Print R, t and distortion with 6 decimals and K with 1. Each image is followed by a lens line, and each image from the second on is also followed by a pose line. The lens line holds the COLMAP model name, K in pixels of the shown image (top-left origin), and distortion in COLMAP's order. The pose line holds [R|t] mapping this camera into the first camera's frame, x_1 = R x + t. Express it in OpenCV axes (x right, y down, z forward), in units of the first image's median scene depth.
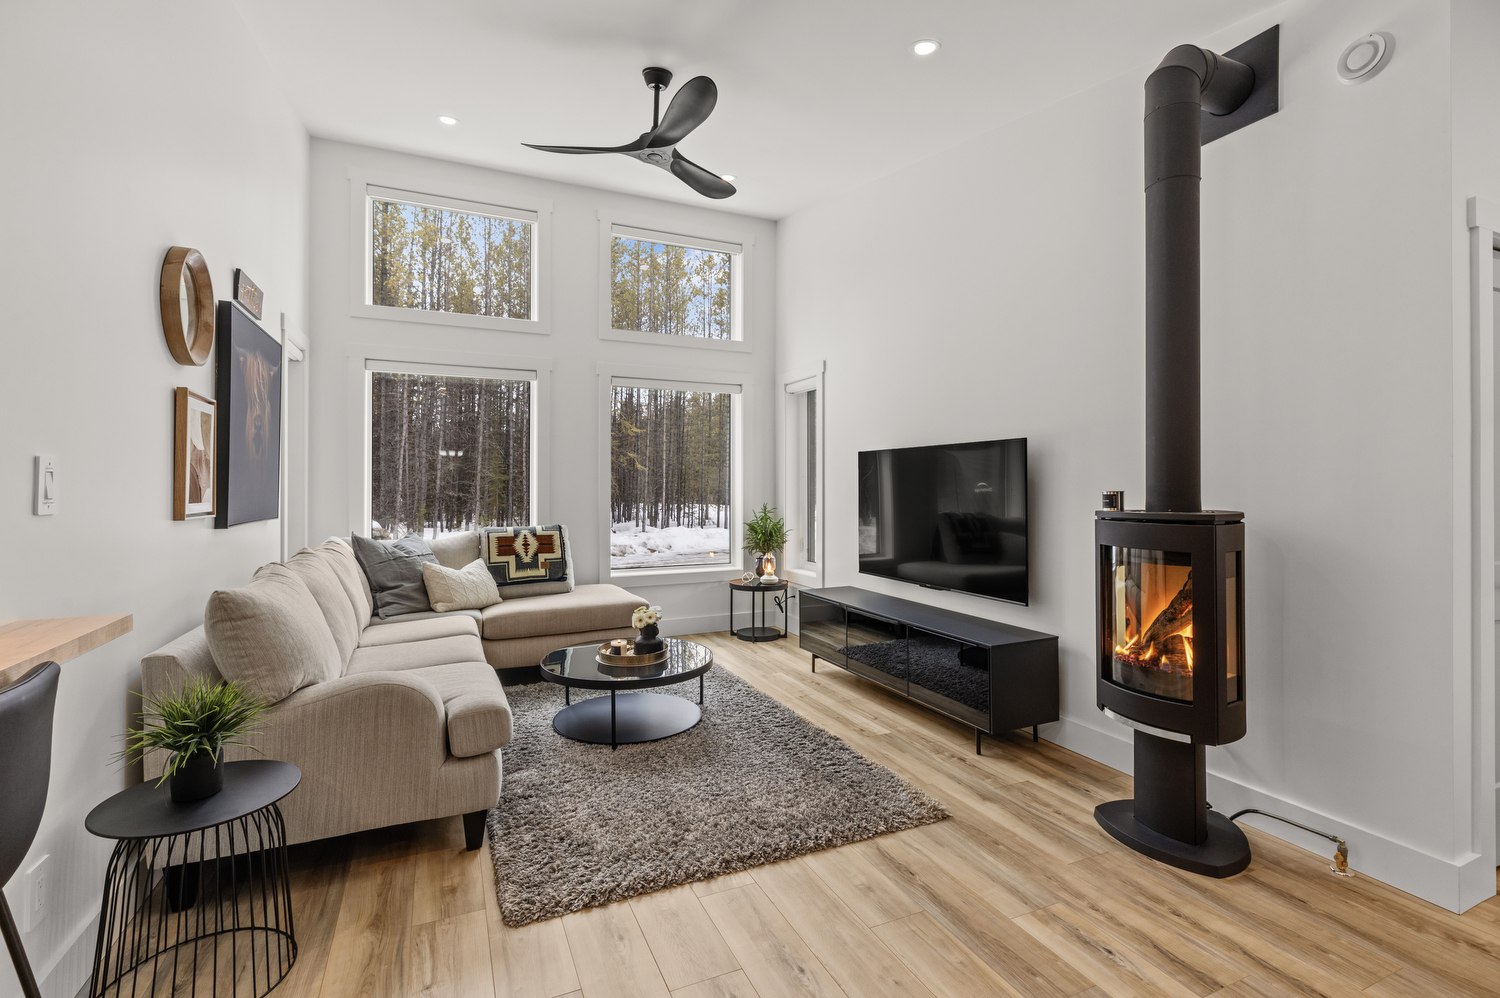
lens RADIAL K [[672.2, 0, 753.5], [0, 672.2, 485.1], [0, 0, 1]] dist [0.009957, 0.000204]
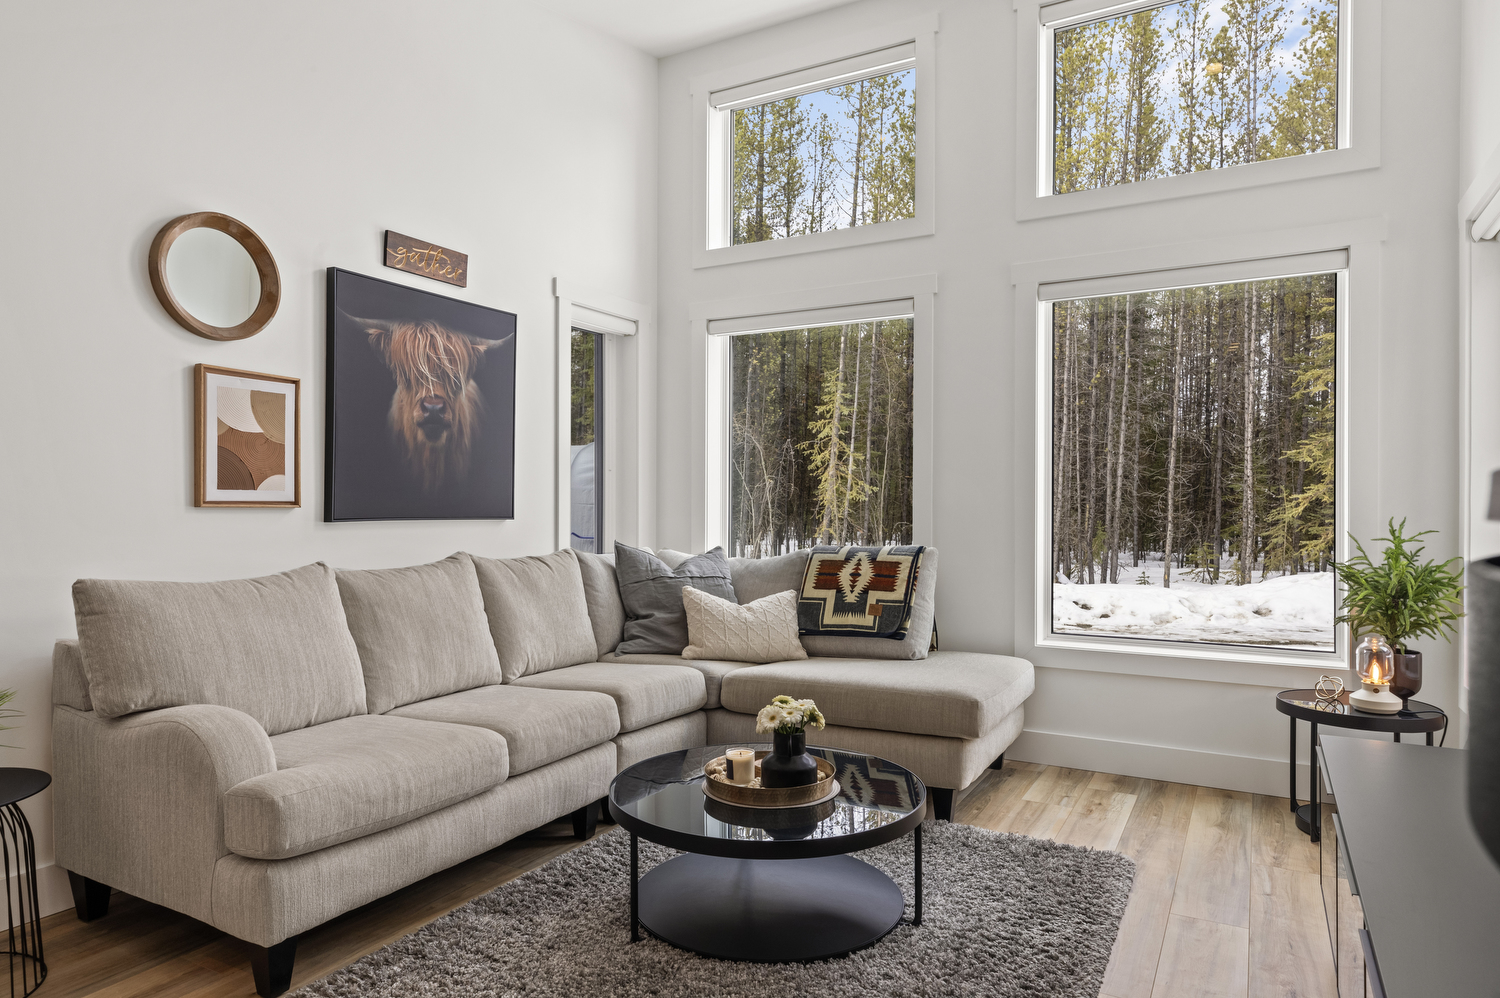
lens RADIAL K [[929.4, 0, 747.0], [0, 929.4, 497.8], [0, 0, 1]] dist [0.016384, -0.001514]
pose [[0.586972, -0.003964, -0.809598, 0.310403], [-0.001184, 0.999983, -0.005754, 0.022233], [0.809607, 0.004336, 0.586957, 0.412925]]
